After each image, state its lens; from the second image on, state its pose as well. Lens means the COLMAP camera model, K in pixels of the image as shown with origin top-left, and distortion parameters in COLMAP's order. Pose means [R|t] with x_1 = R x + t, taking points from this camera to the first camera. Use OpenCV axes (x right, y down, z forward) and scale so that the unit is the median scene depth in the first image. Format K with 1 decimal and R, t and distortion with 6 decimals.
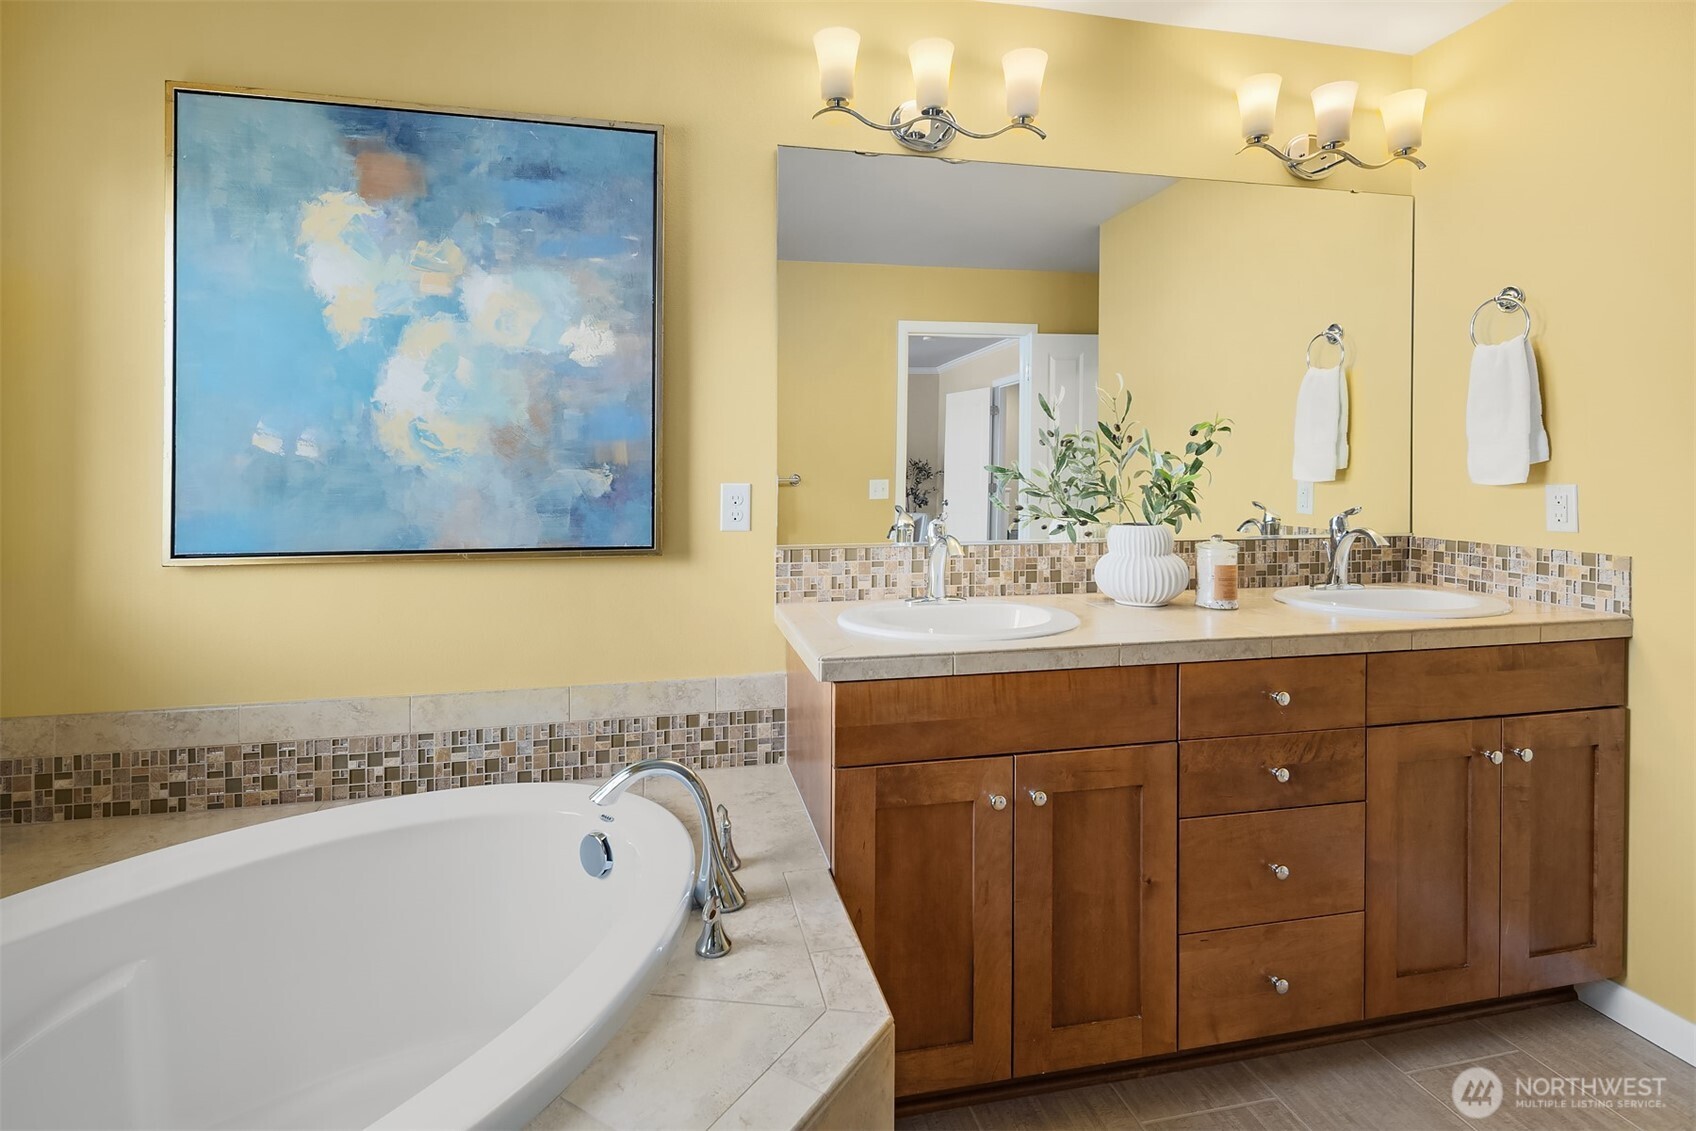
lens RADIAL K [[816.2, 0, 840.8], [0, 816.2, 467.0], [0, 0, 1]] dist [0.000318, -0.000692]
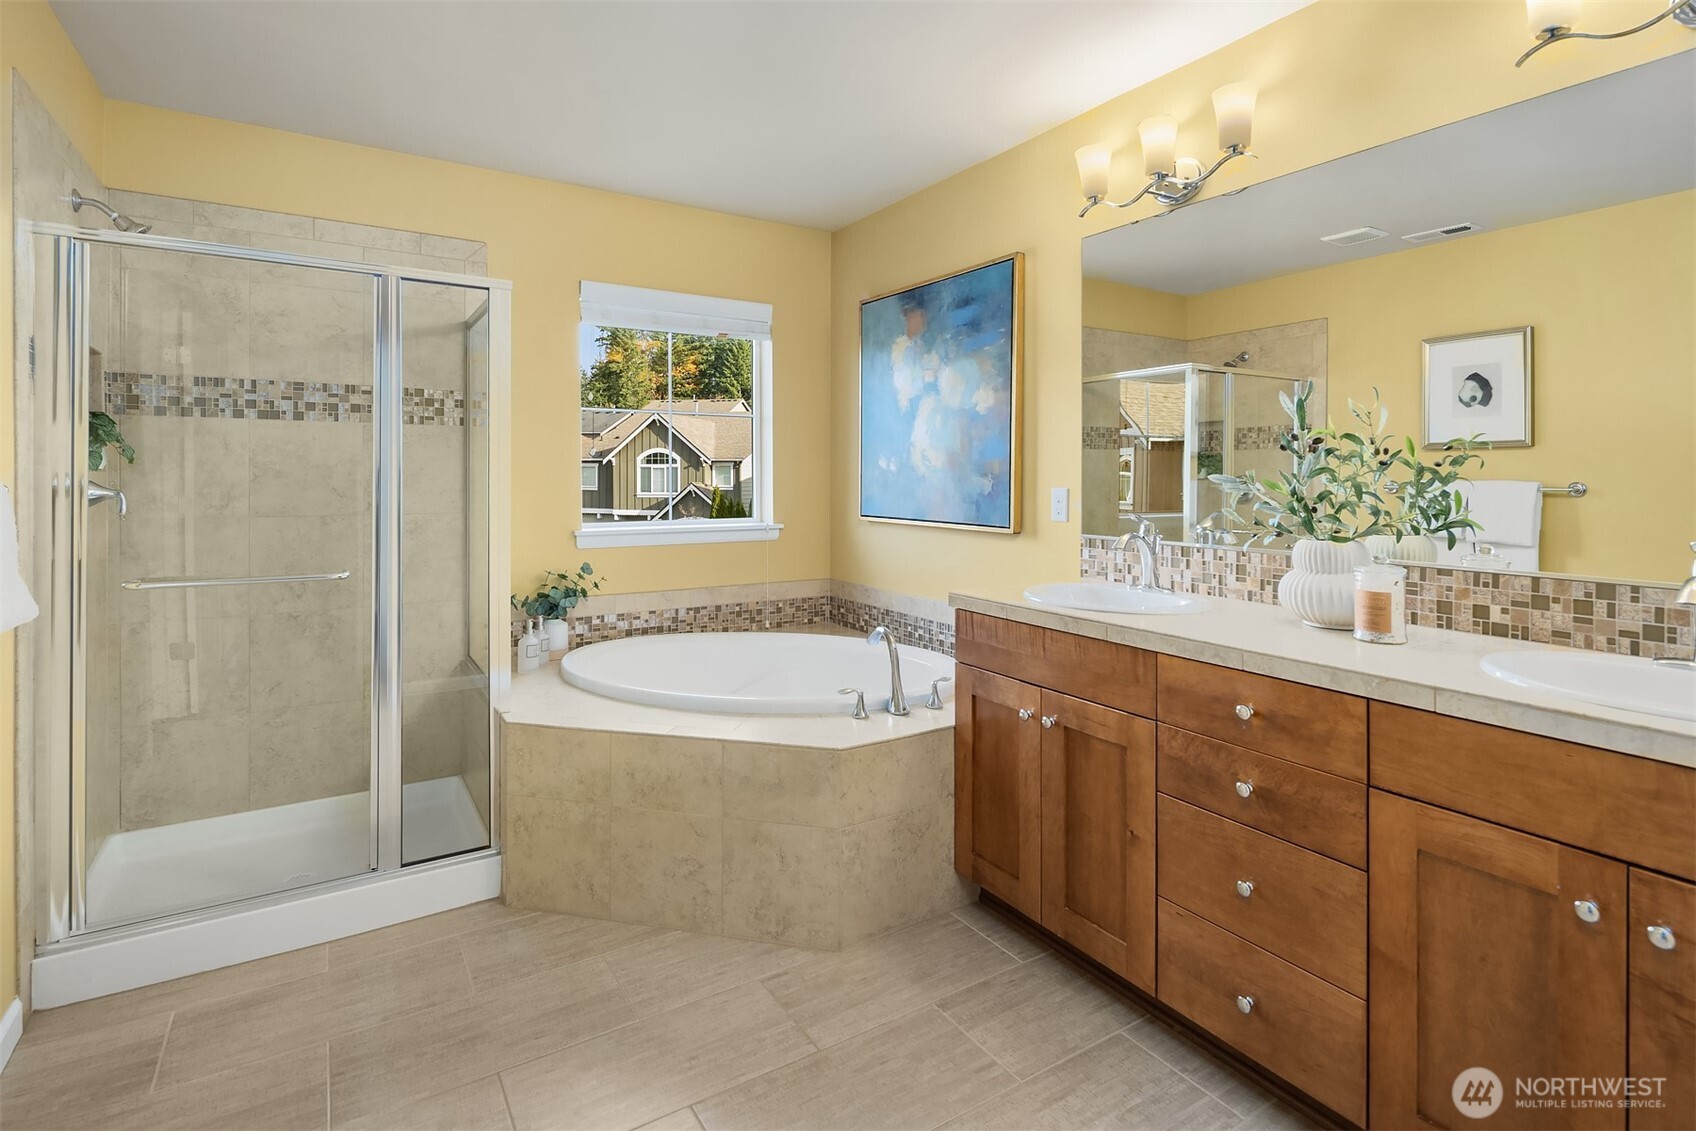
lens RADIAL K [[816.2, 0, 840.8], [0, 816.2, 467.0], [0, 0, 1]] dist [0.000318, -0.000692]
pose [[0.343015, -0.006249, -0.939309, 1.183733], [-0.001182, 0.999974, -0.007084, -0.006024], [0.939329, 0.003541, 0.342999, 0.181488]]
